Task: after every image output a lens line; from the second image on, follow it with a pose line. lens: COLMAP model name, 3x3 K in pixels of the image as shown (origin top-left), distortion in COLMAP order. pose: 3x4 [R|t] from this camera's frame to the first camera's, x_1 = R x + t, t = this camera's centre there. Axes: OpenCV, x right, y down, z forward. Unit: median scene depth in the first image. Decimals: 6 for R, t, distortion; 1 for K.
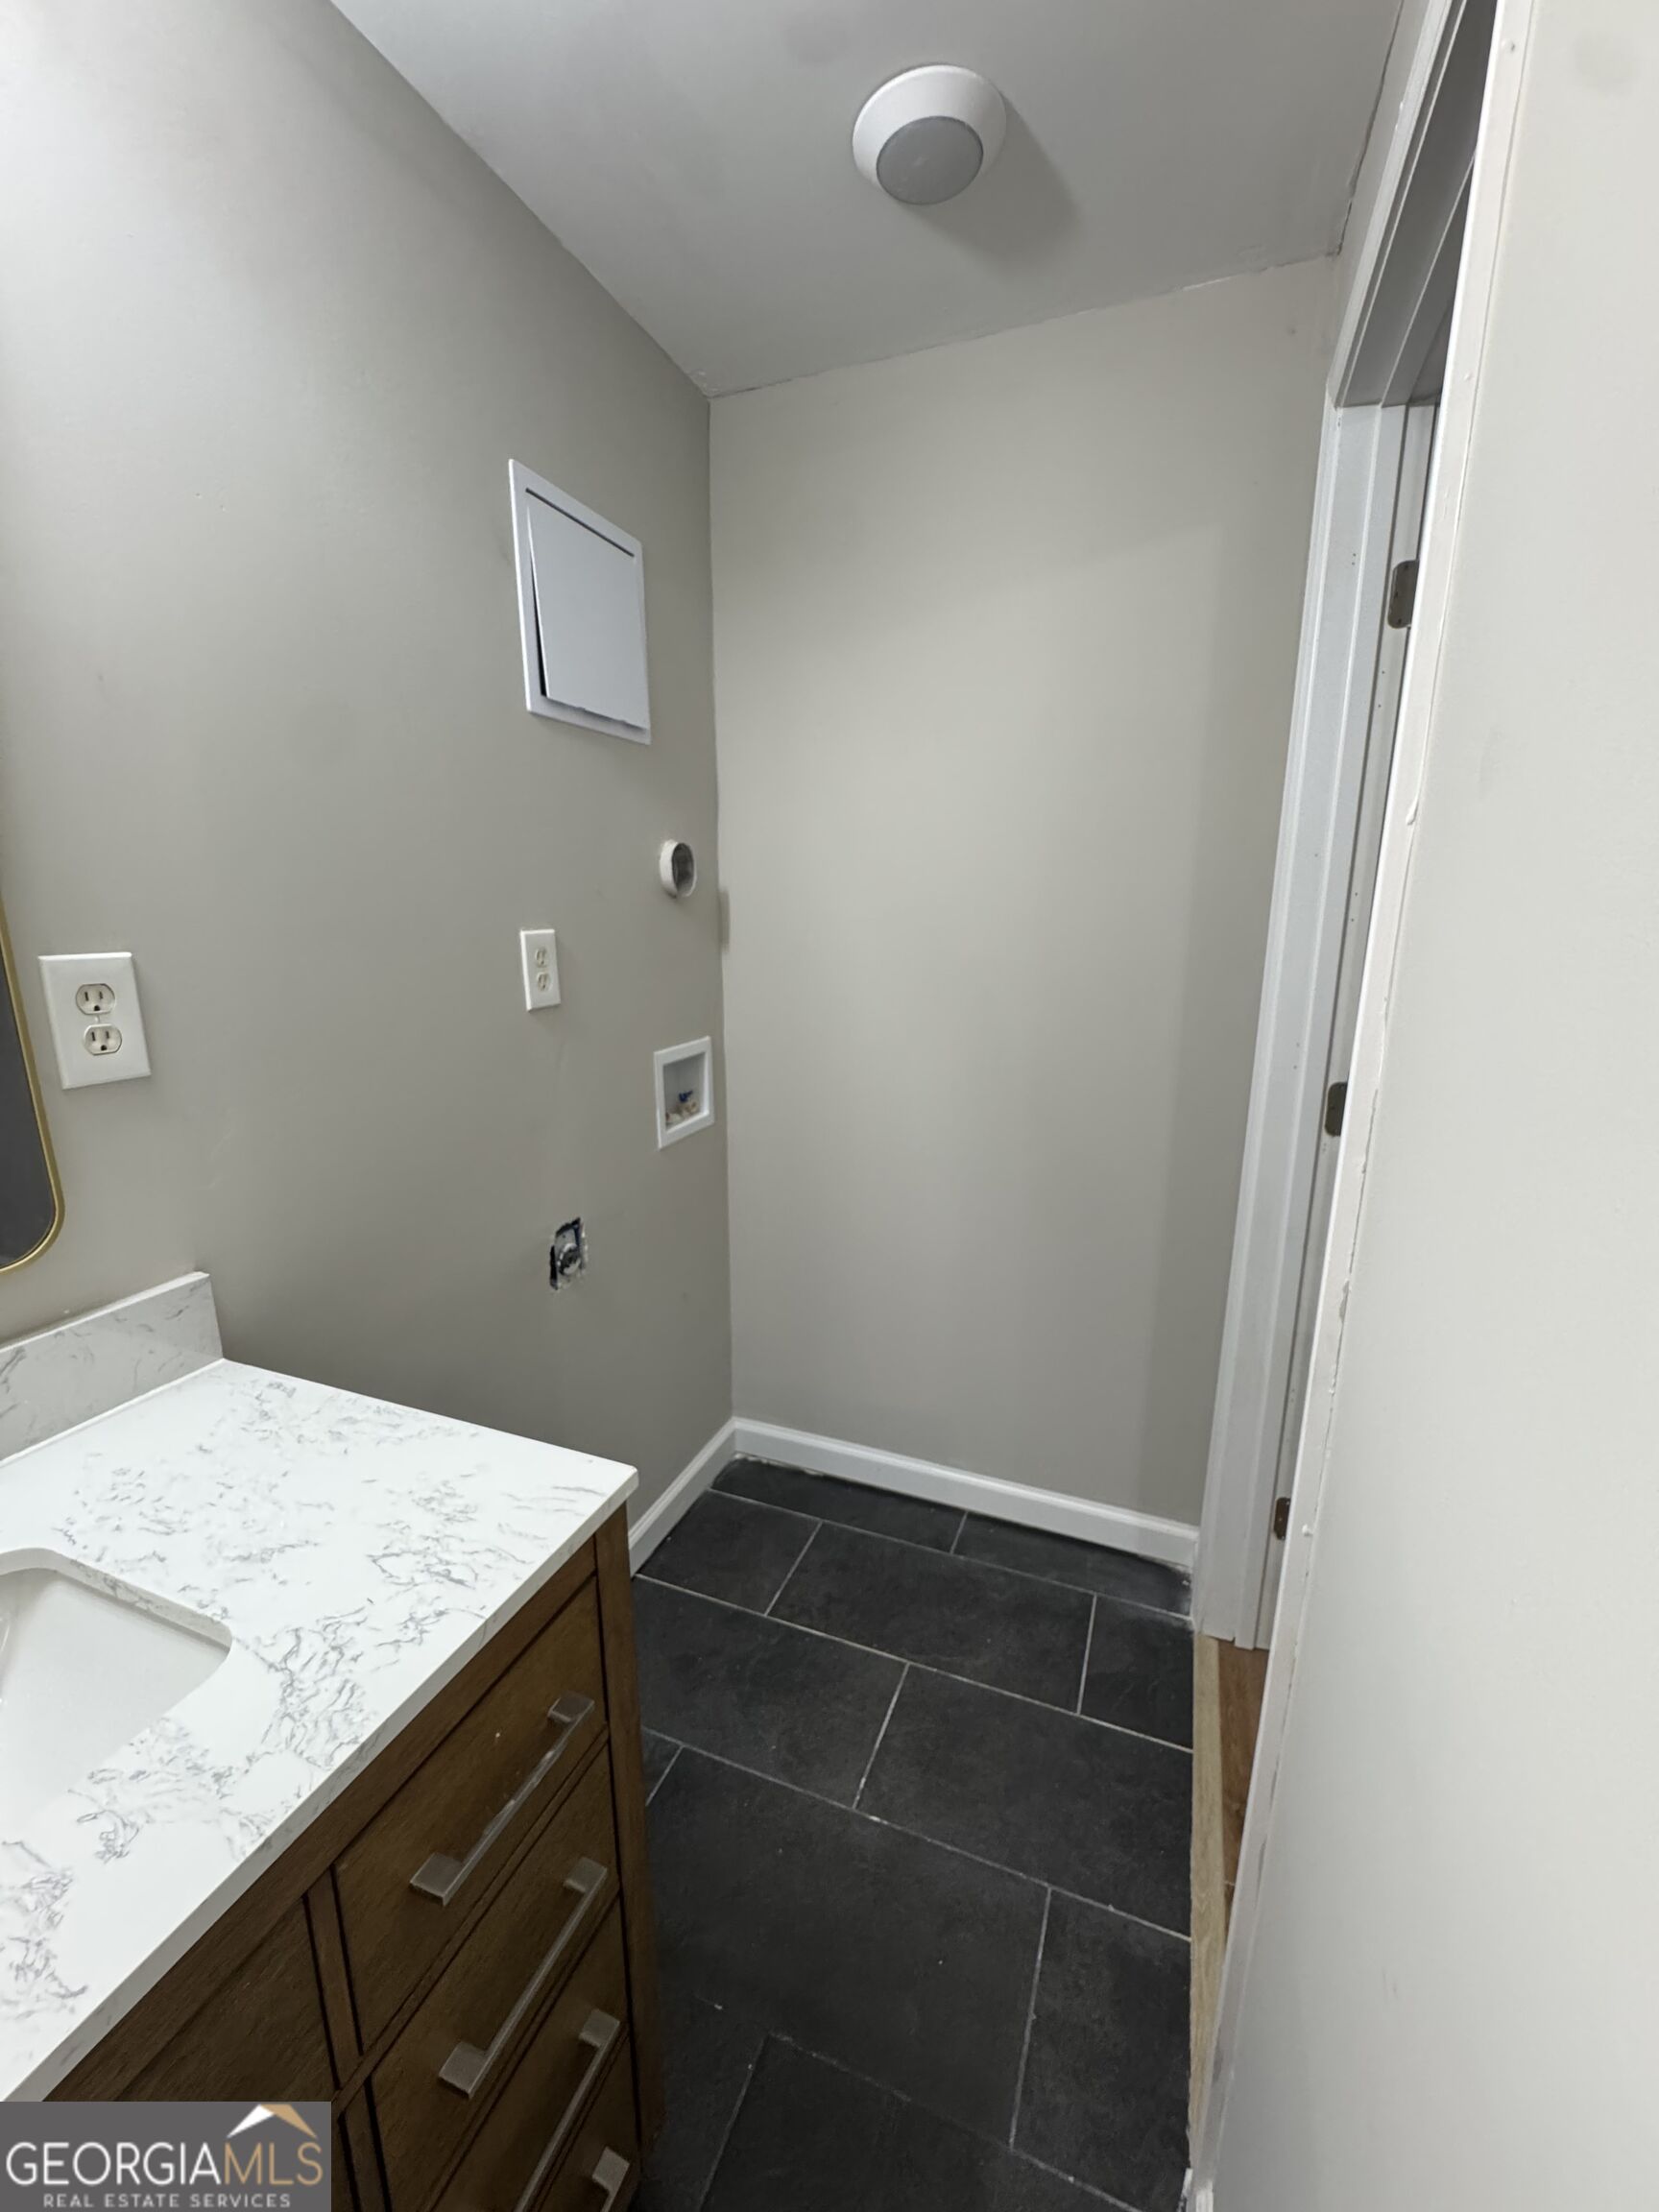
lens RADIAL K [[884.4, 0, 838.8], [0, 884.4, 1100.9], [0, 0, 1]] dist [-0.002861, 0.001143]
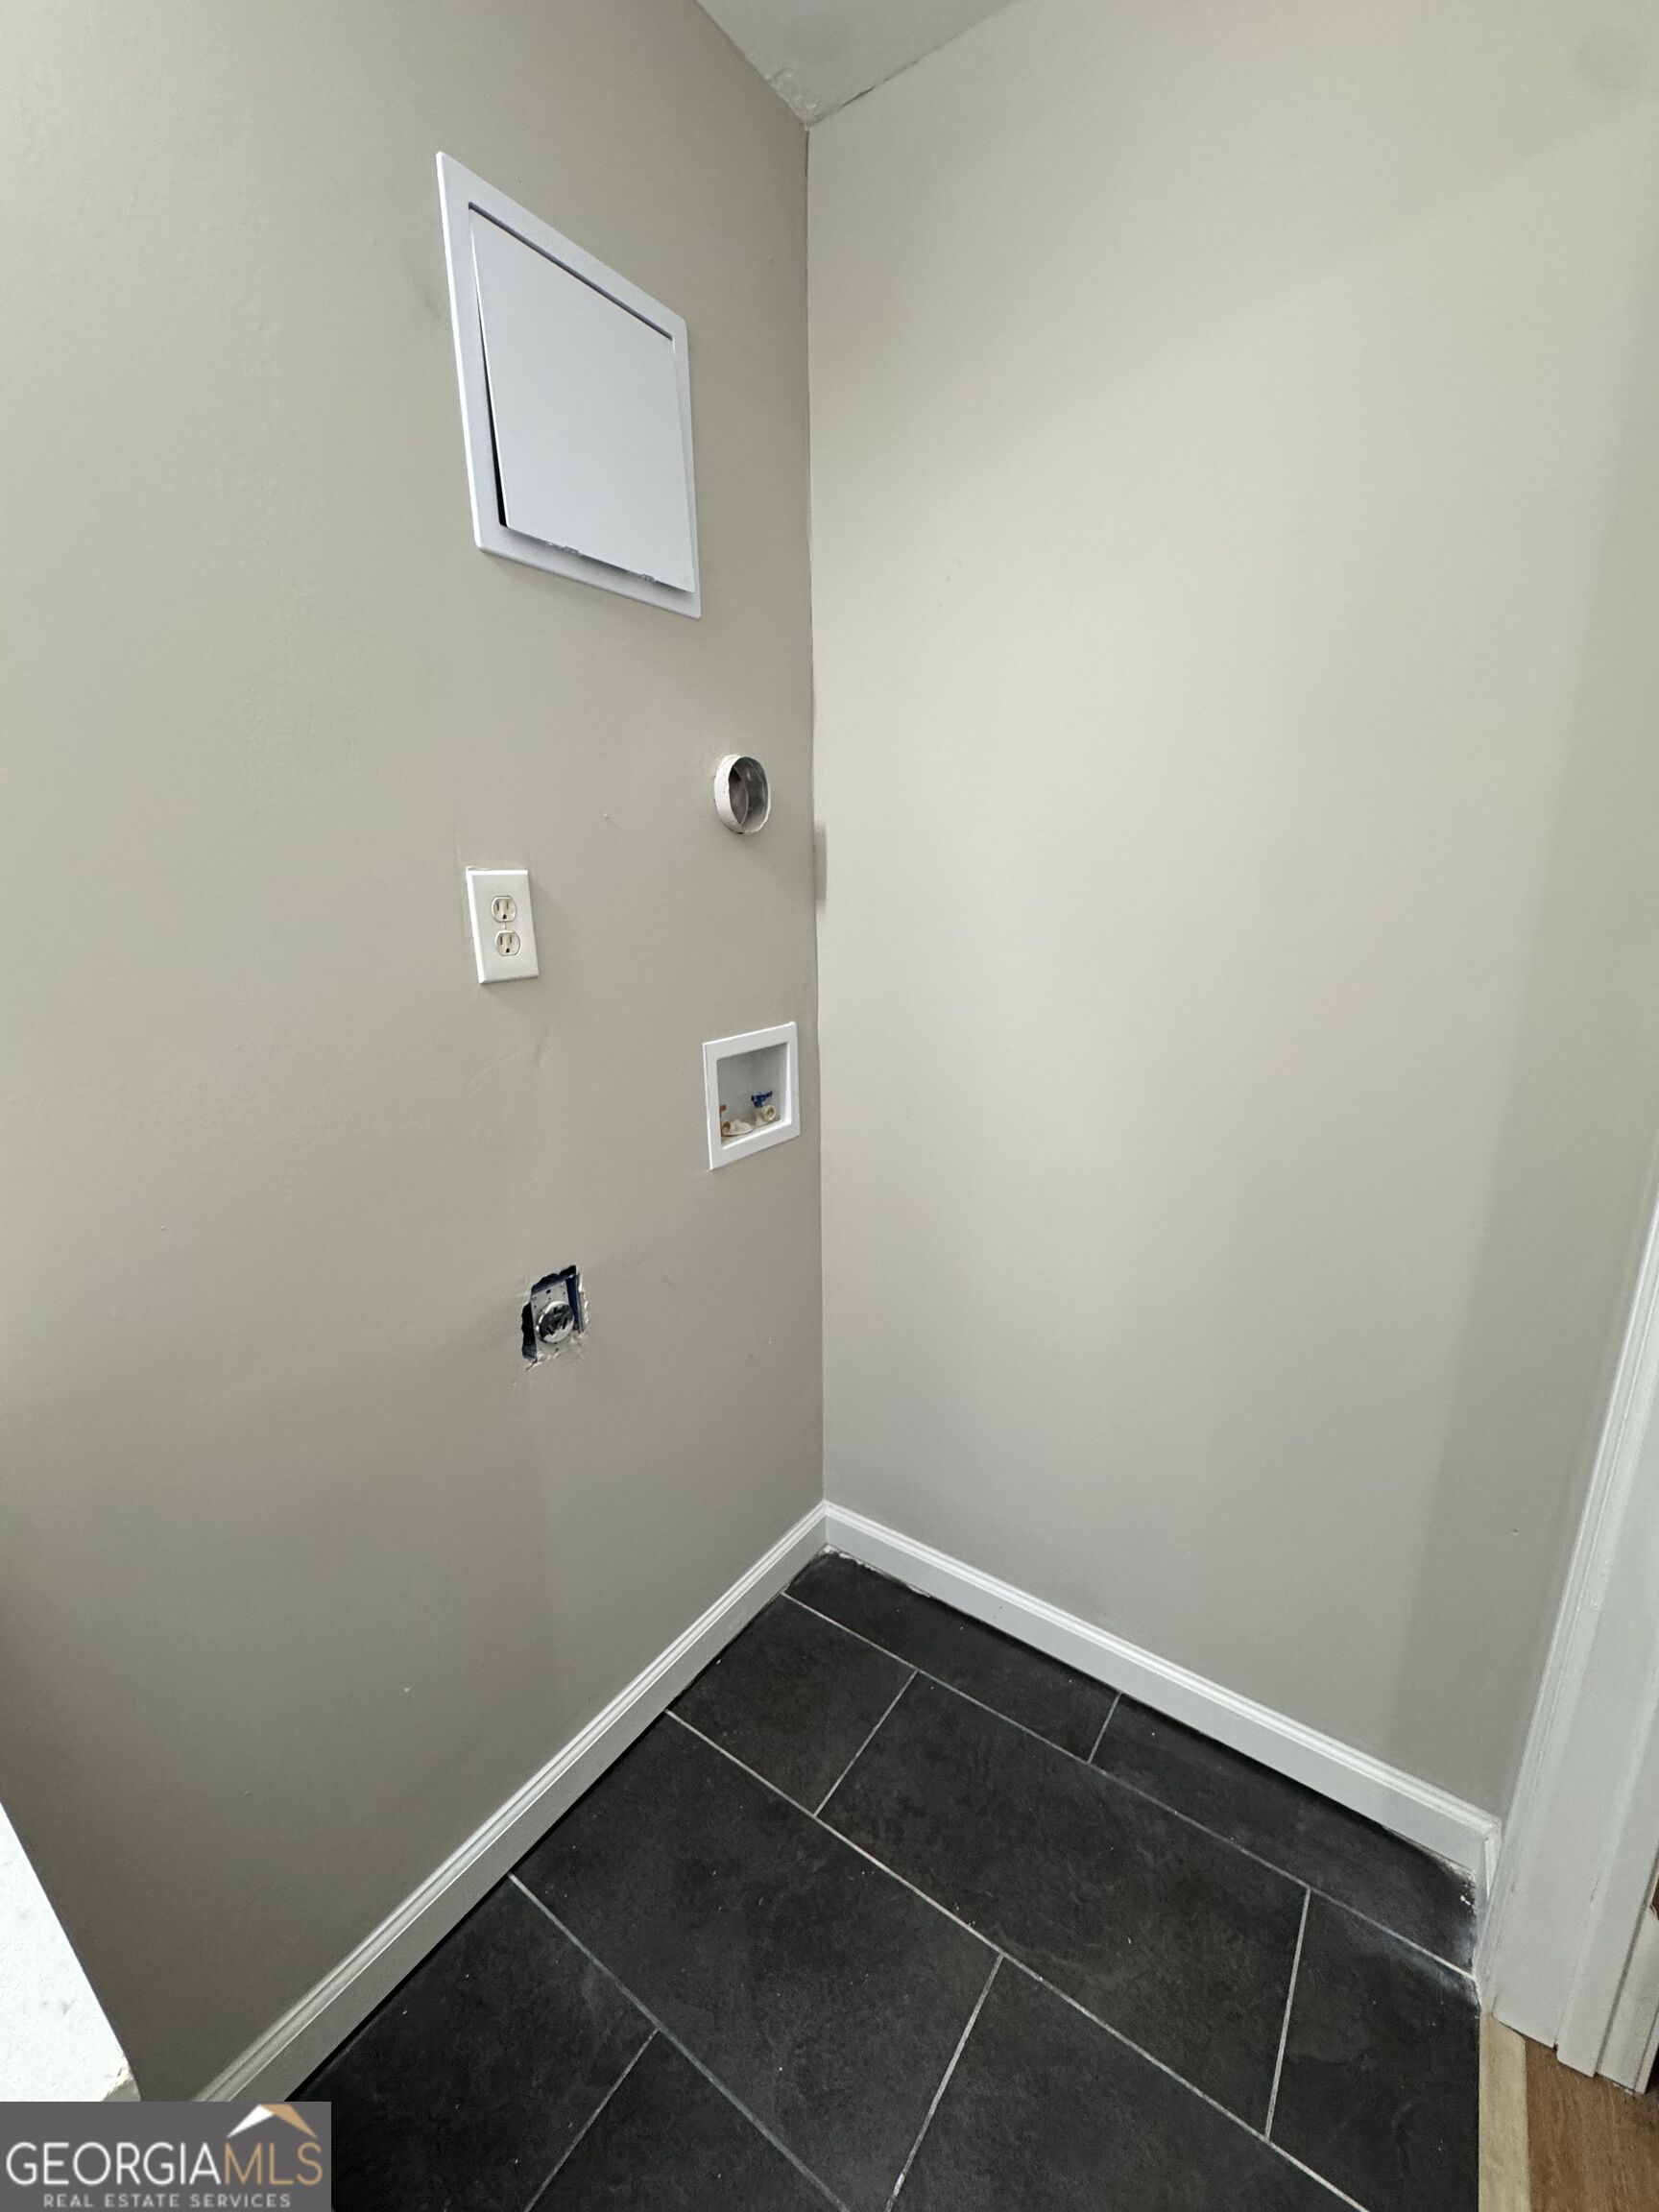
lens RADIAL K [[884.4, 0, 842.0], [0, 884.4, 1098.7], [0, 0, 1]] dist [-0.002861, 0.001143]
pose [[0.972062, 0.045690, -0.230235, 0.082656], [-0.040387, 0.998800, 0.027698, -0.034068], [0.231224, -0.017626, 0.972741, 0.311390]]
